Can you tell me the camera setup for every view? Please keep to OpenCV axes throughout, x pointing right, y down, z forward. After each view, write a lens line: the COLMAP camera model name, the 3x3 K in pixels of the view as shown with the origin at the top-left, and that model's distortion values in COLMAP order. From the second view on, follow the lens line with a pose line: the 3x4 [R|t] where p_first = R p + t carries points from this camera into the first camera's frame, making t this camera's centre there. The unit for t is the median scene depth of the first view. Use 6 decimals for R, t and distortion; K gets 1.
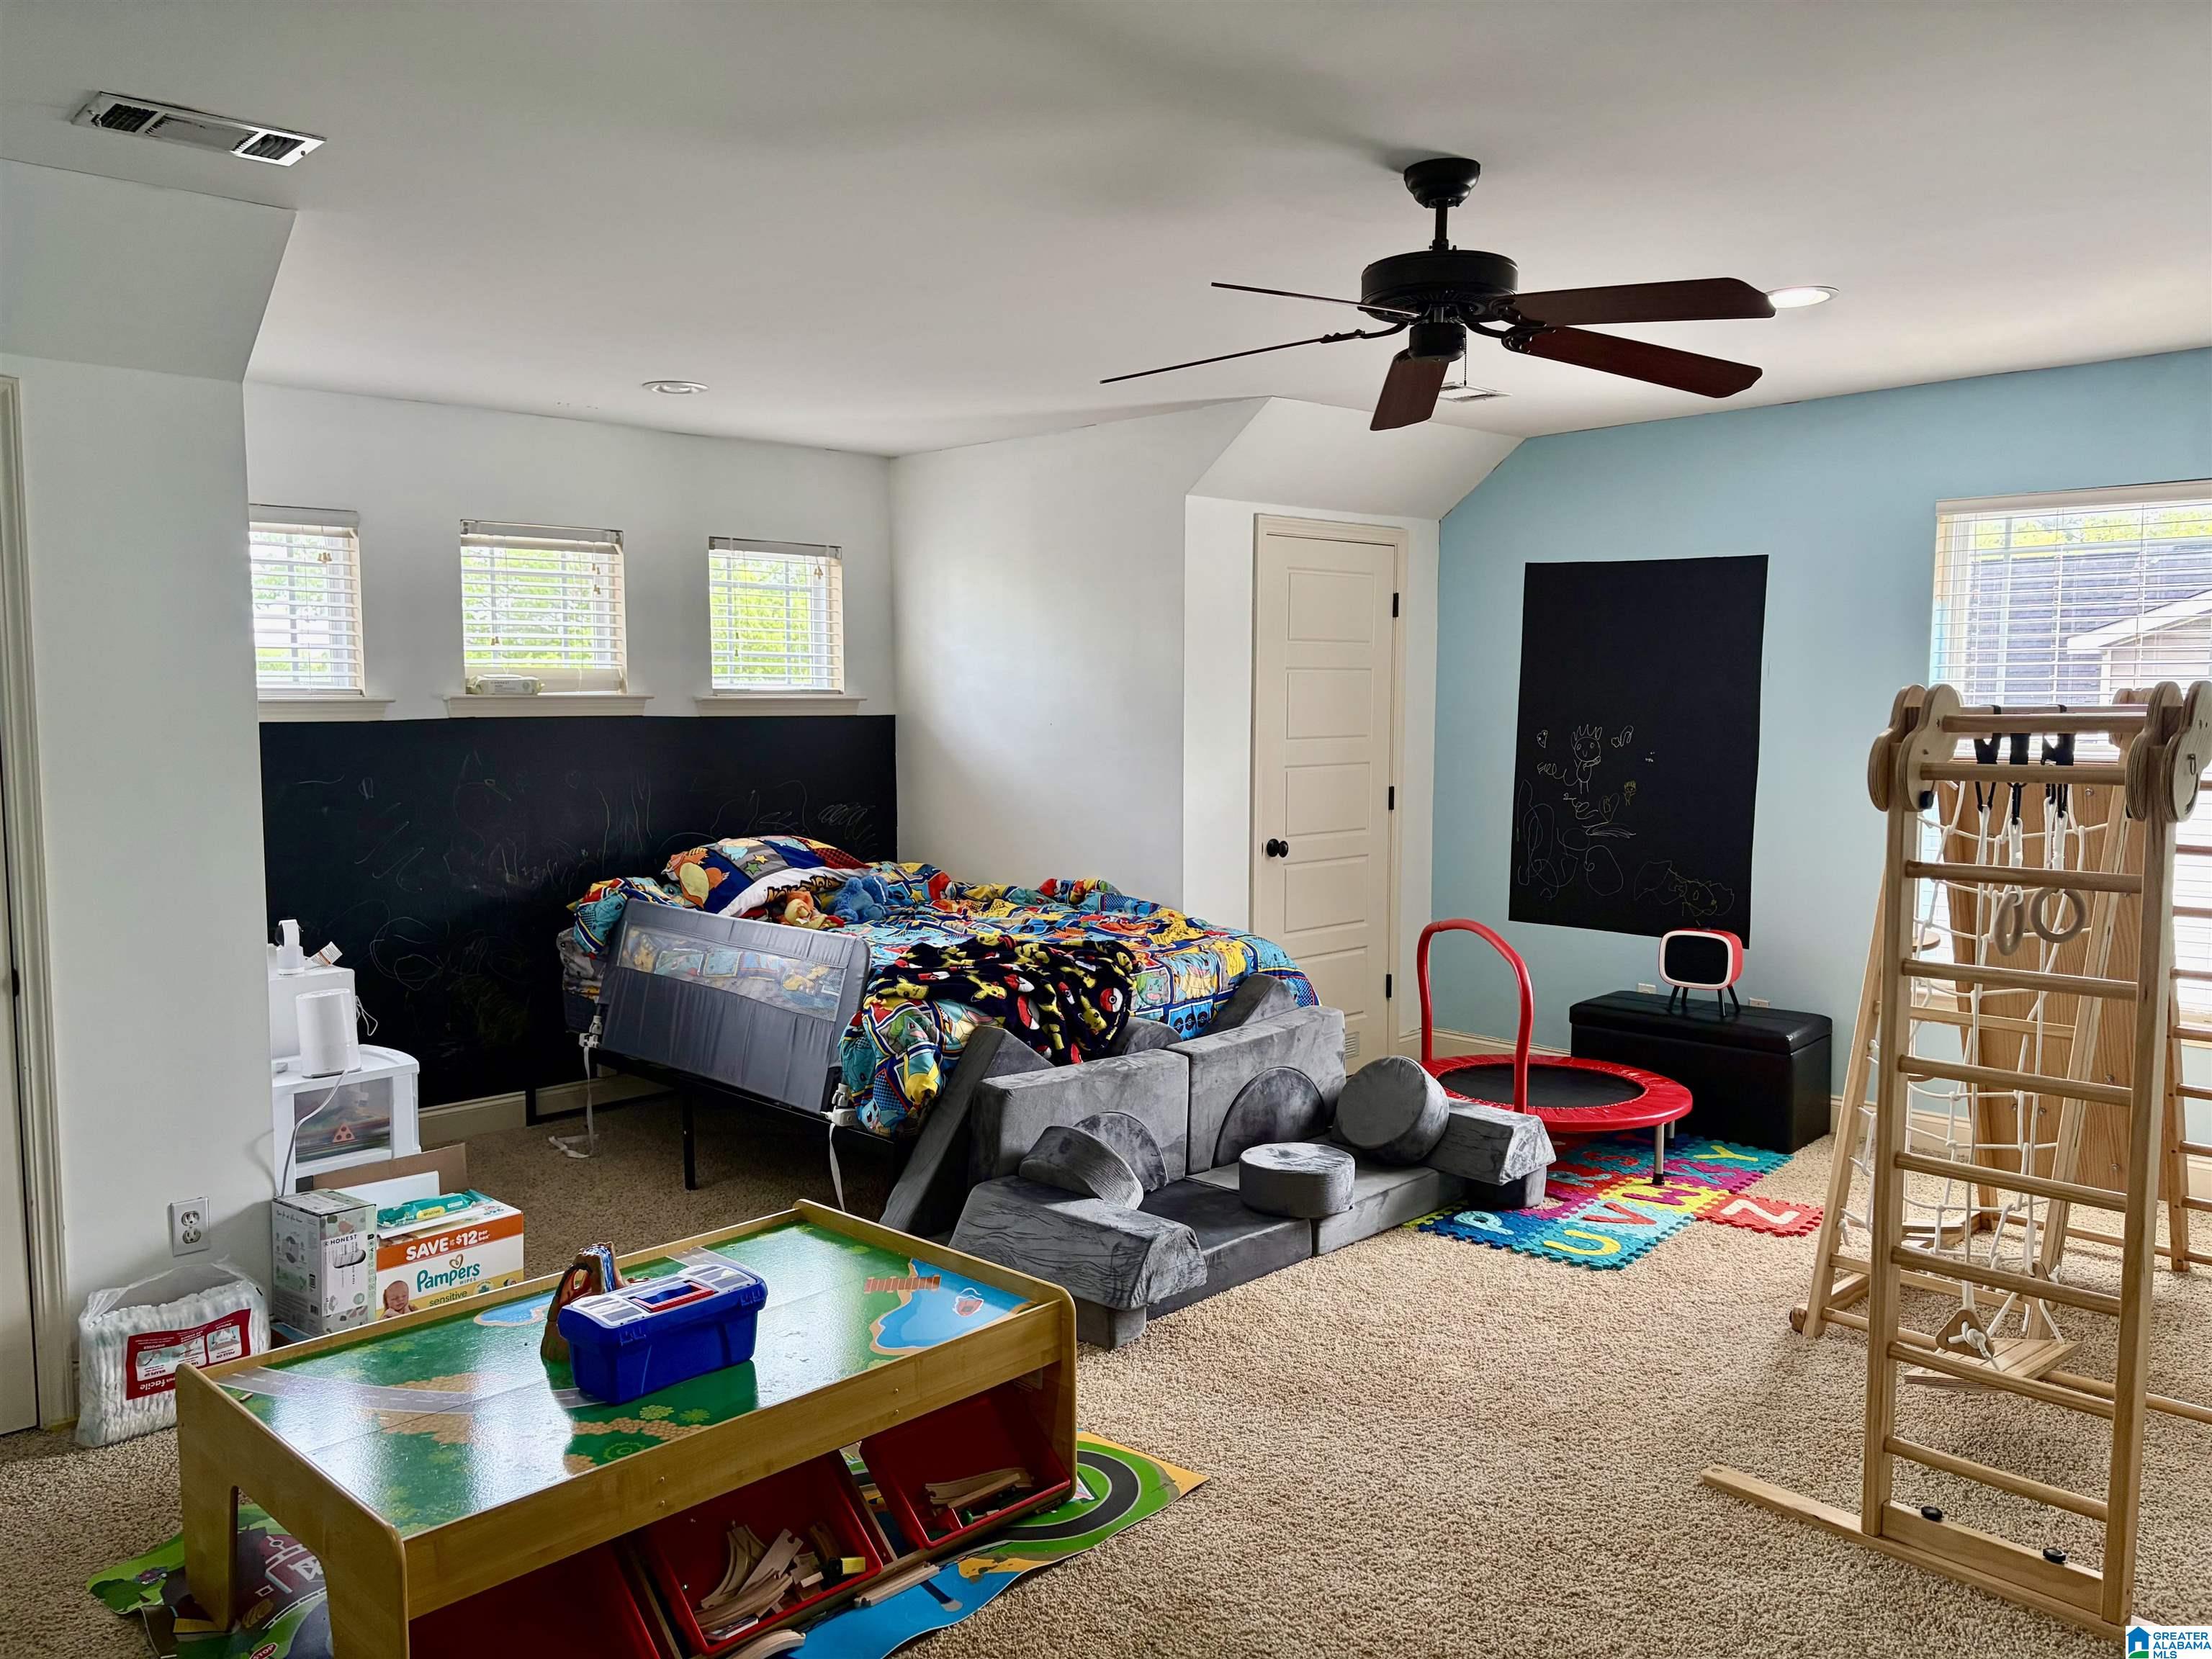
lens RADIAL K [[1675.1, 0, 1109.2], [0, 1675.1, 837.9], [0, 0, 1]] dist [0.037028, -0.040684]
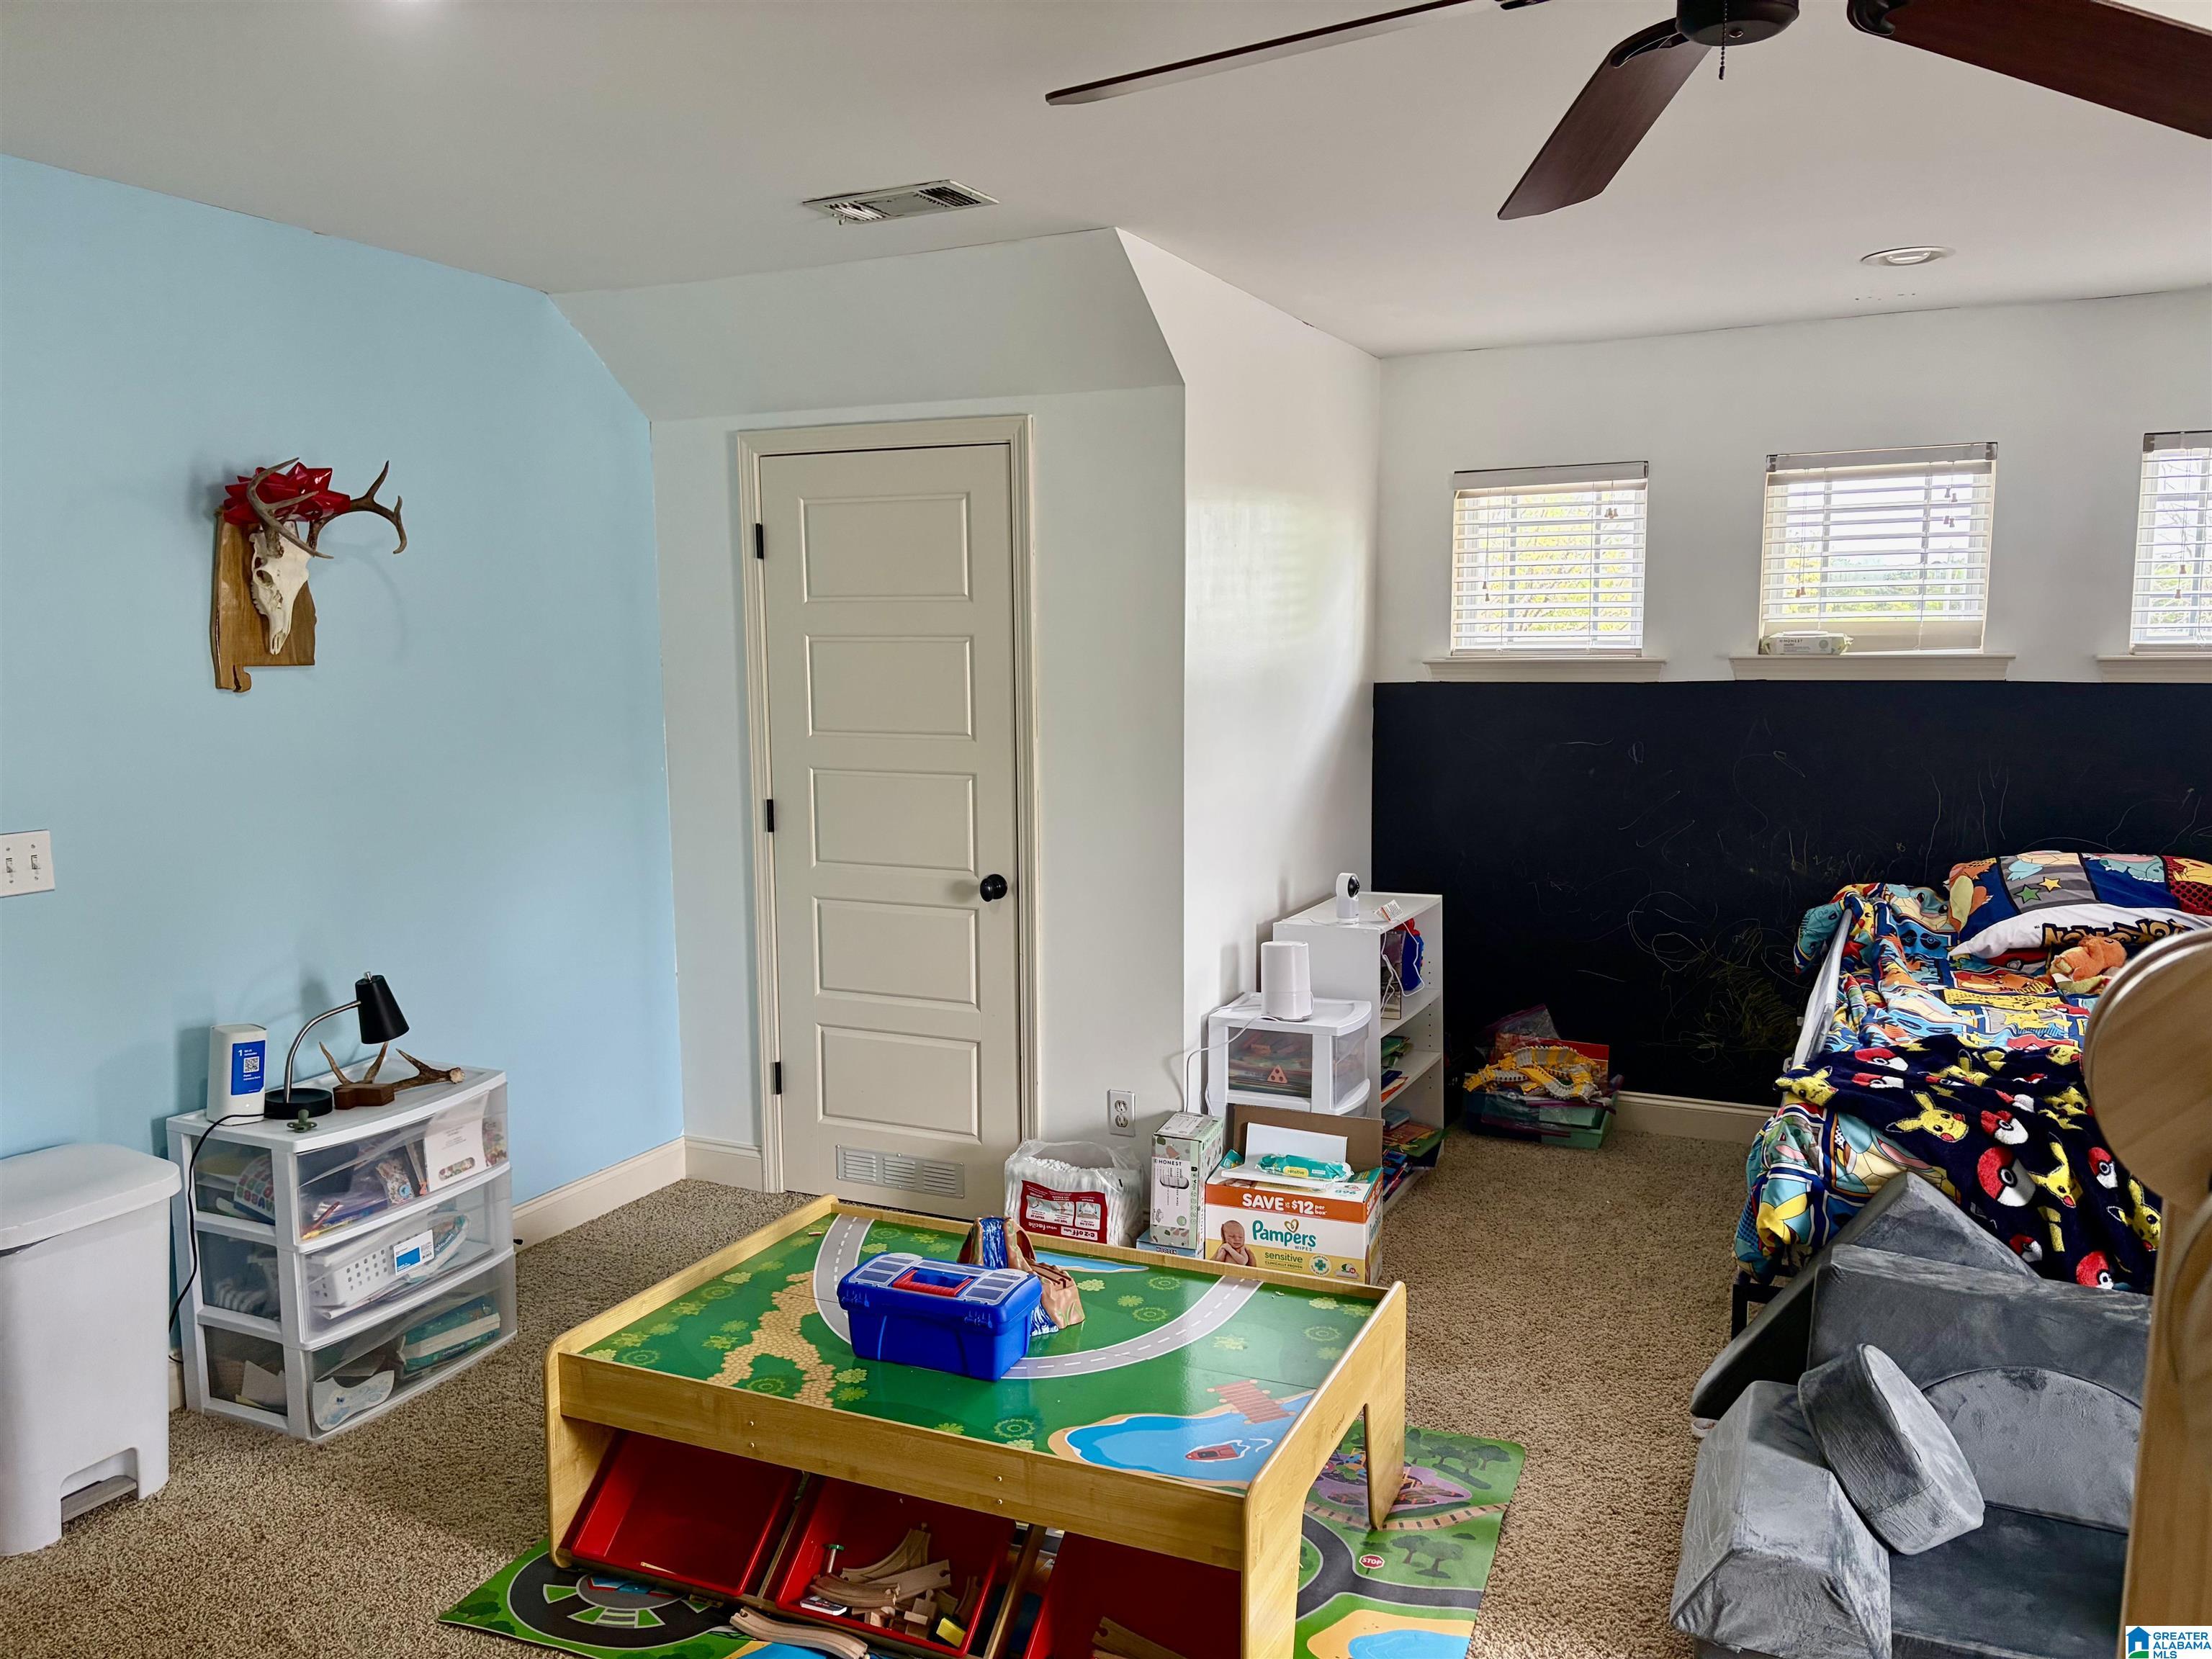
lens RADIAL K [[1675.1, 0, 1103.9], [0, 1675.1, 842.4], [0, 0, 1]] dist [0.037028, -0.040684]
pose [[0.326312, 0.115984, -0.938120, 0.419699], [-0.072999, 0.992572, 0.097325, -0.057380], [0.942439, 0.036723, 0.332354, 0.459454]]
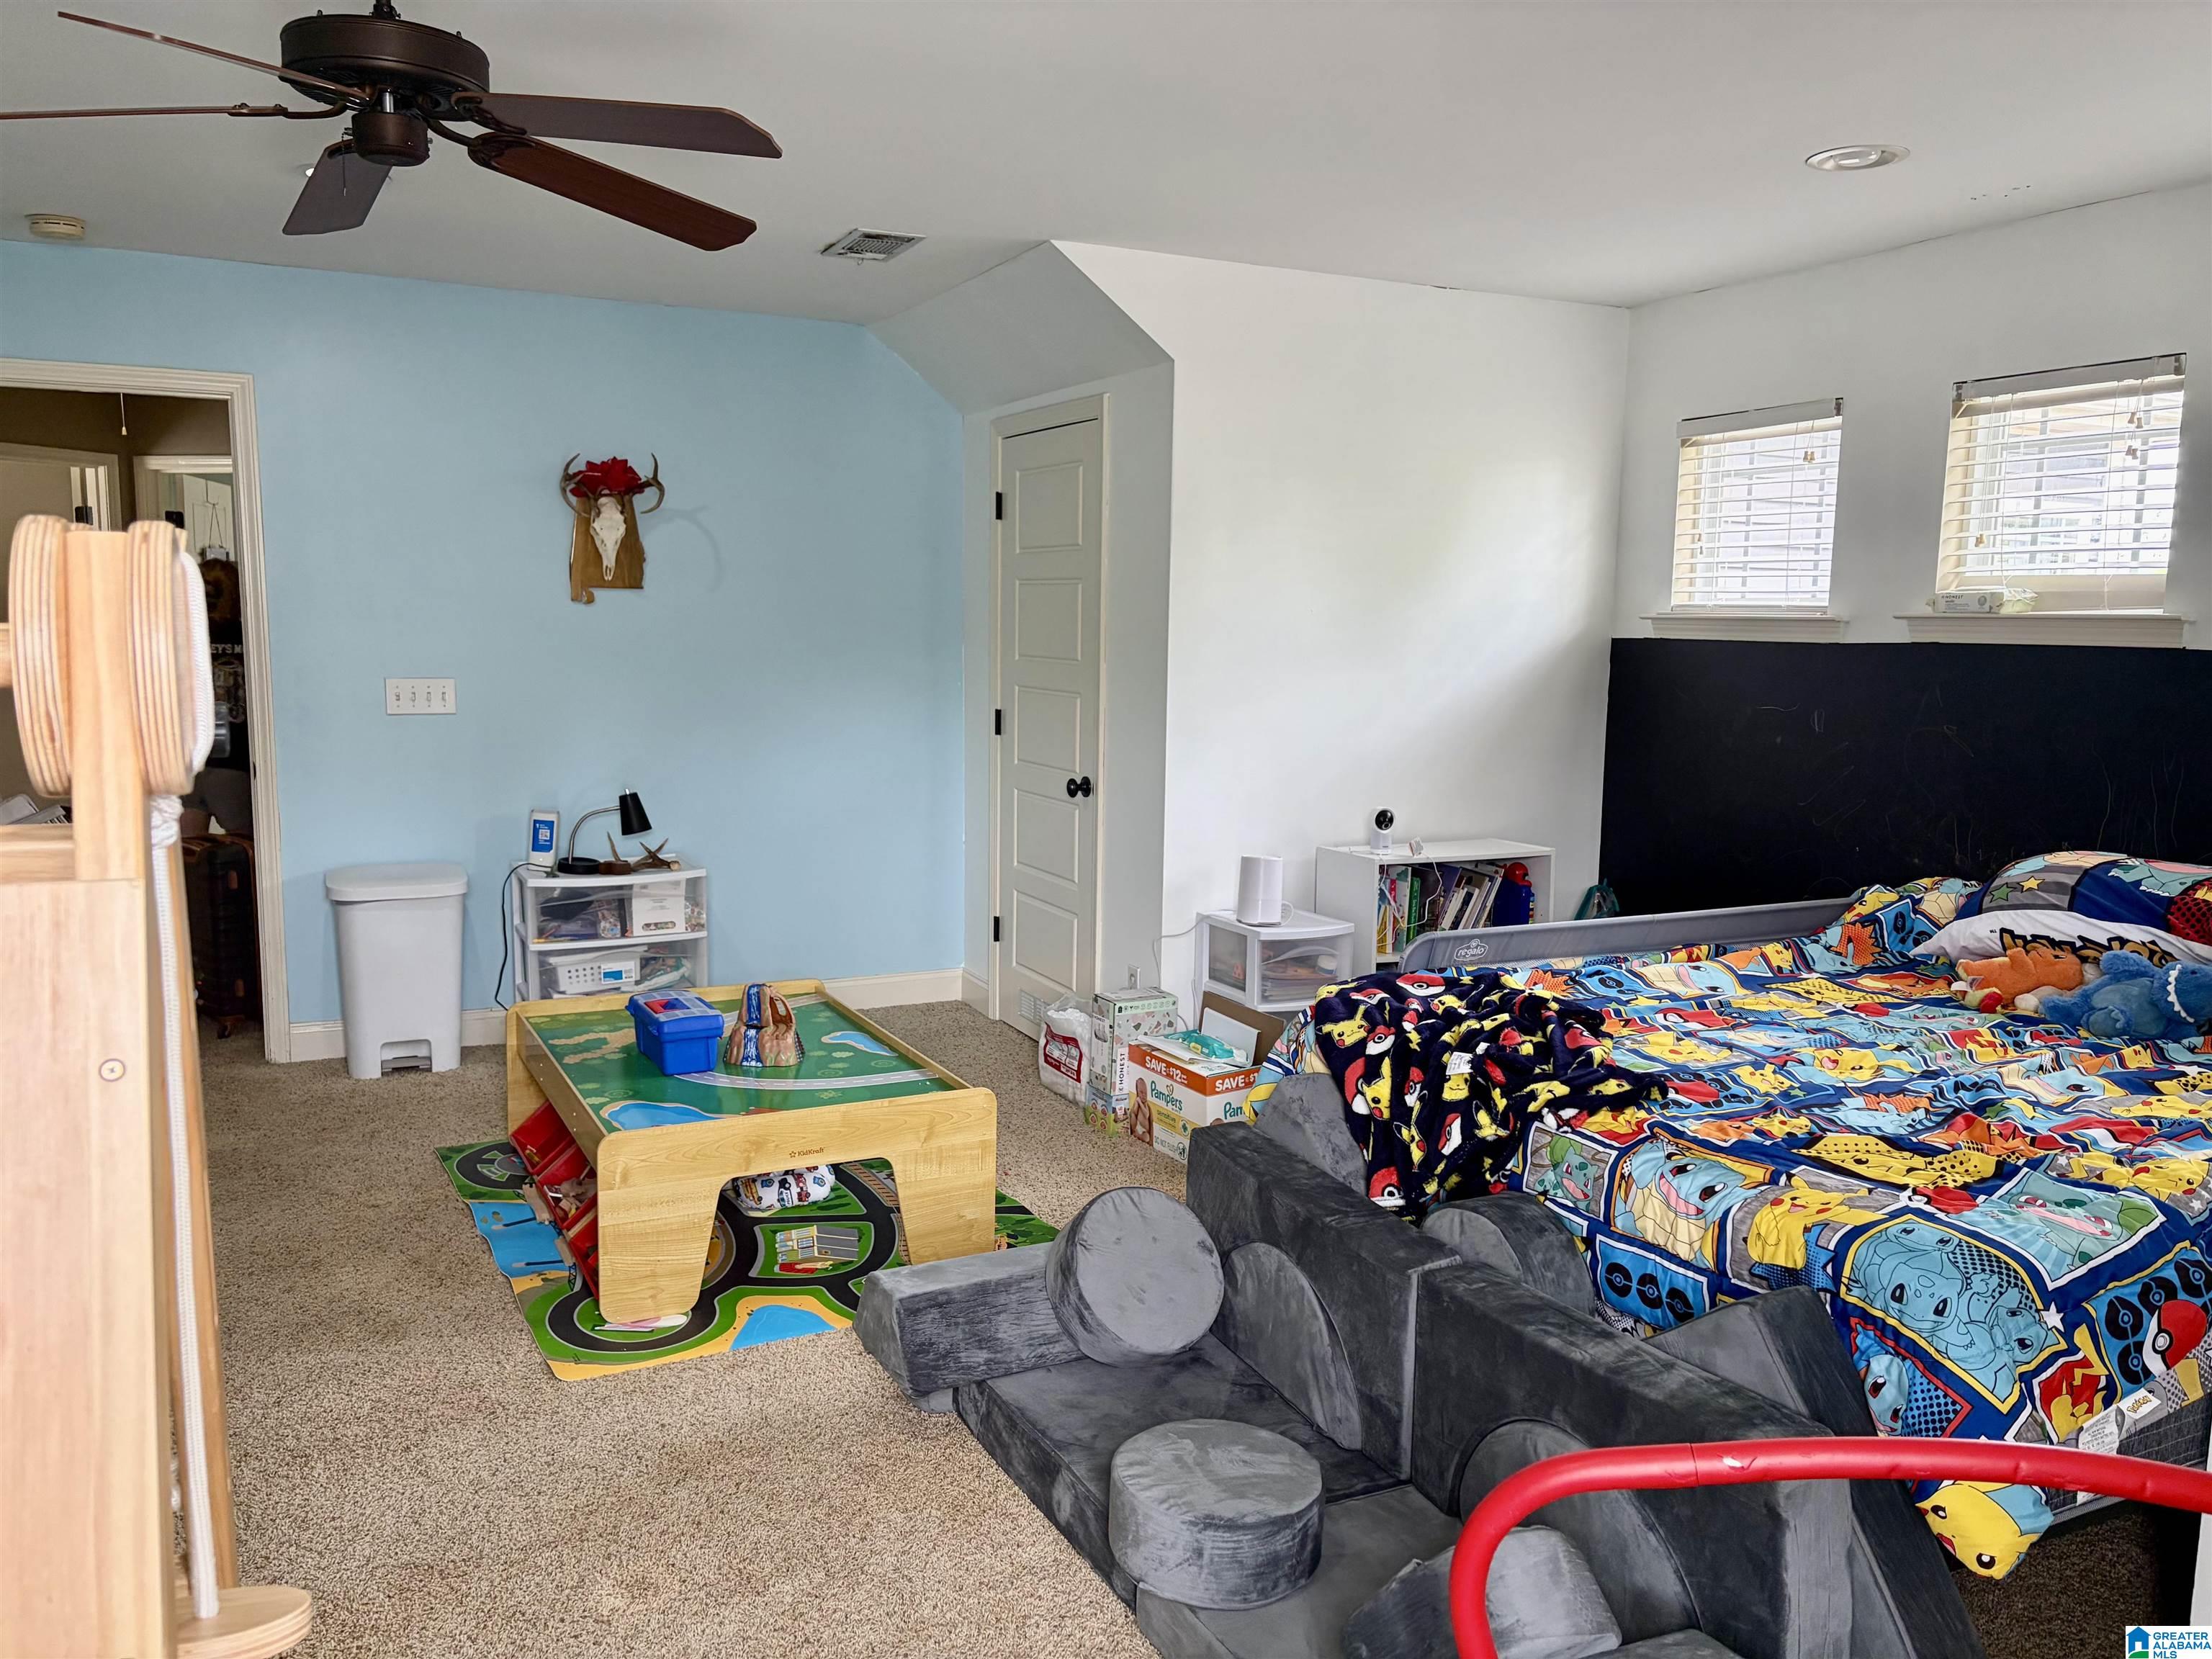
lens RADIAL K [[1675.1, 0, 1096.7], [0, 1675.1, 824.5], [0, 0, 1]] dist [0.037028, -0.040684]
pose [[-0.340894, 0.113159, -0.933266, 0.581497], [-0.095324, 0.983452, 0.154063, -0.086654], [0.935256, 0.141482, -0.324466, 1.085336]]
